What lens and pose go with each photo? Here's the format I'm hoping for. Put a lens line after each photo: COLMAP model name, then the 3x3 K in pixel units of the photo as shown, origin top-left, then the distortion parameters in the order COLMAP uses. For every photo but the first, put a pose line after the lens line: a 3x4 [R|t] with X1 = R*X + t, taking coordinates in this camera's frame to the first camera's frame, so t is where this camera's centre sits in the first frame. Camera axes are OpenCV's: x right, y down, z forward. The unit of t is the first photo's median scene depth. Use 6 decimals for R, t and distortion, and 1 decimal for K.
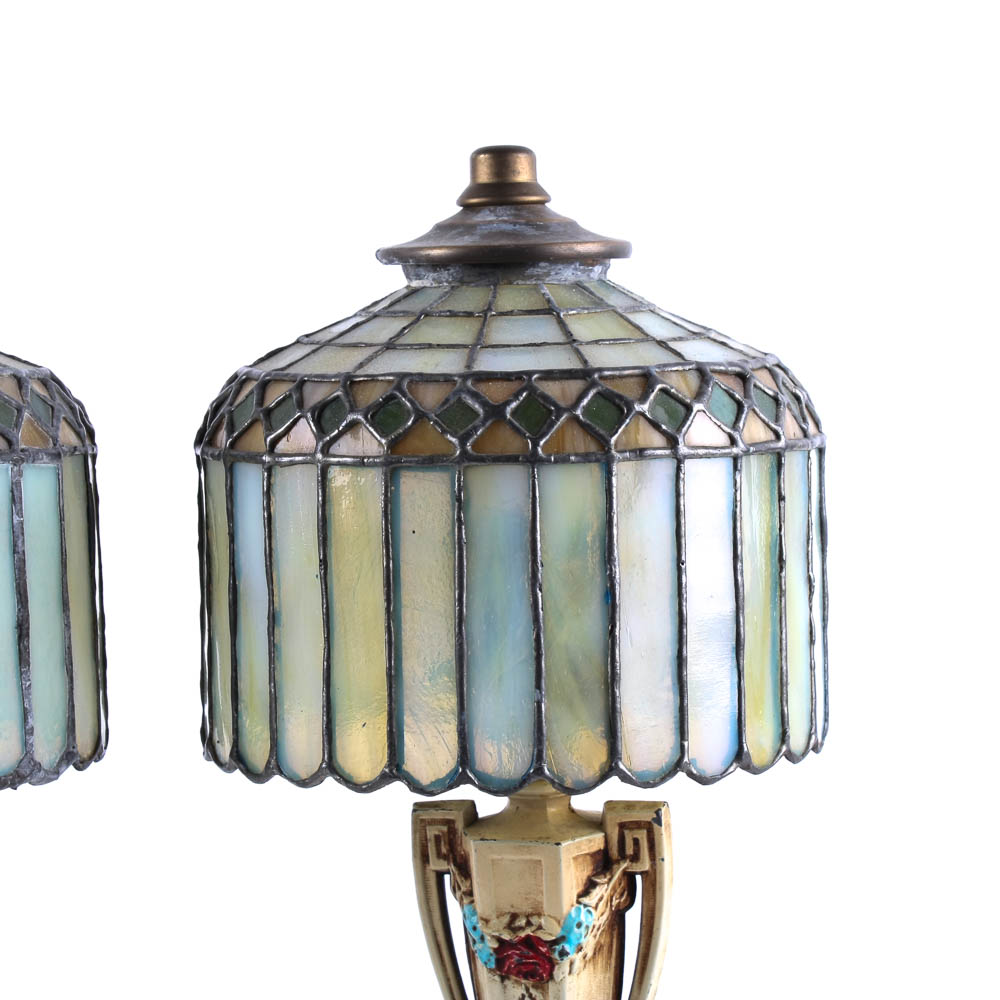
lens RADIAL K [[2634.1, 0, 501.1], [0, 2634.1, 502.8], [0, 0, 1]] dist [-0.042344, 0.000000]
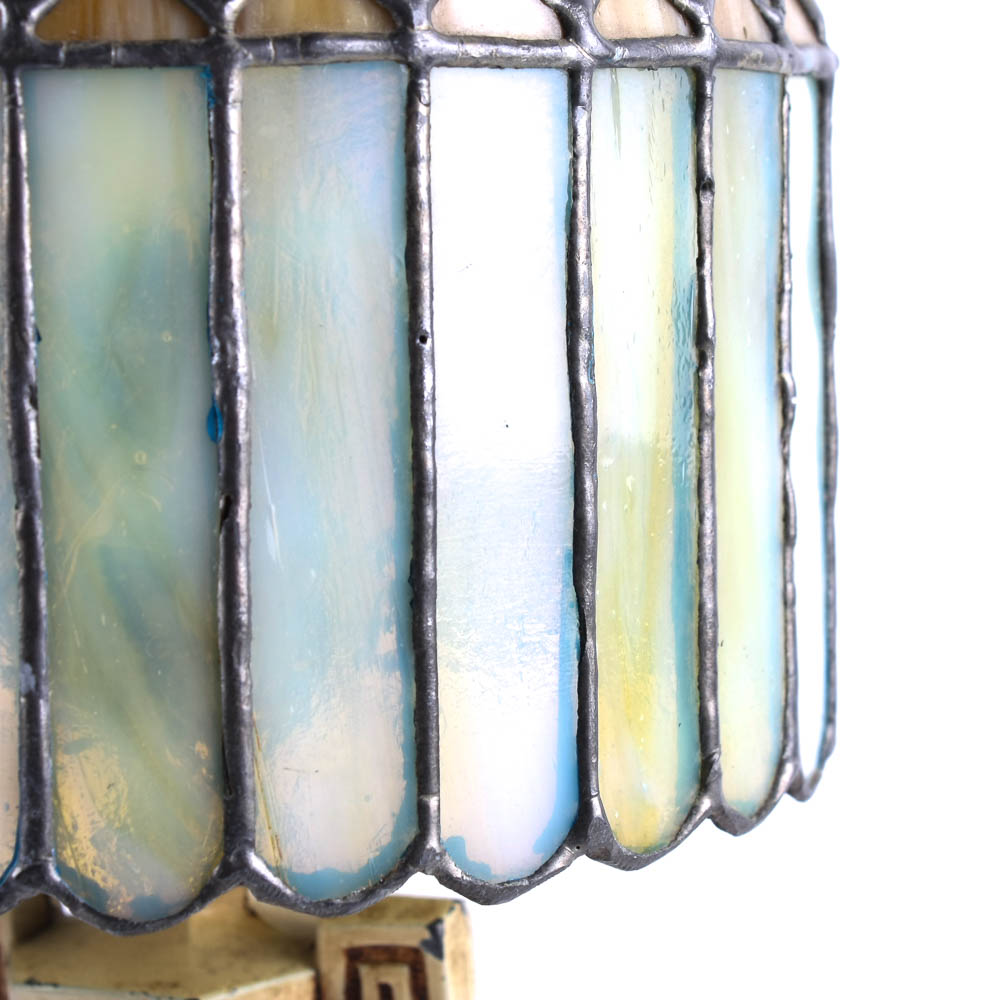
lens RADIAL K [[2634.1, 0, 503.1], [0, 2634.1, 494.4], [0, 0, 1]] dist [-0.042344, 0.000000]
pose [[0.997781, 0.009210, -0.065947, 0.104223], [-0.005881, 0.998707, 0.050505, 0.025762], [0.066327, -0.050005, 0.996544, 0.604117]]
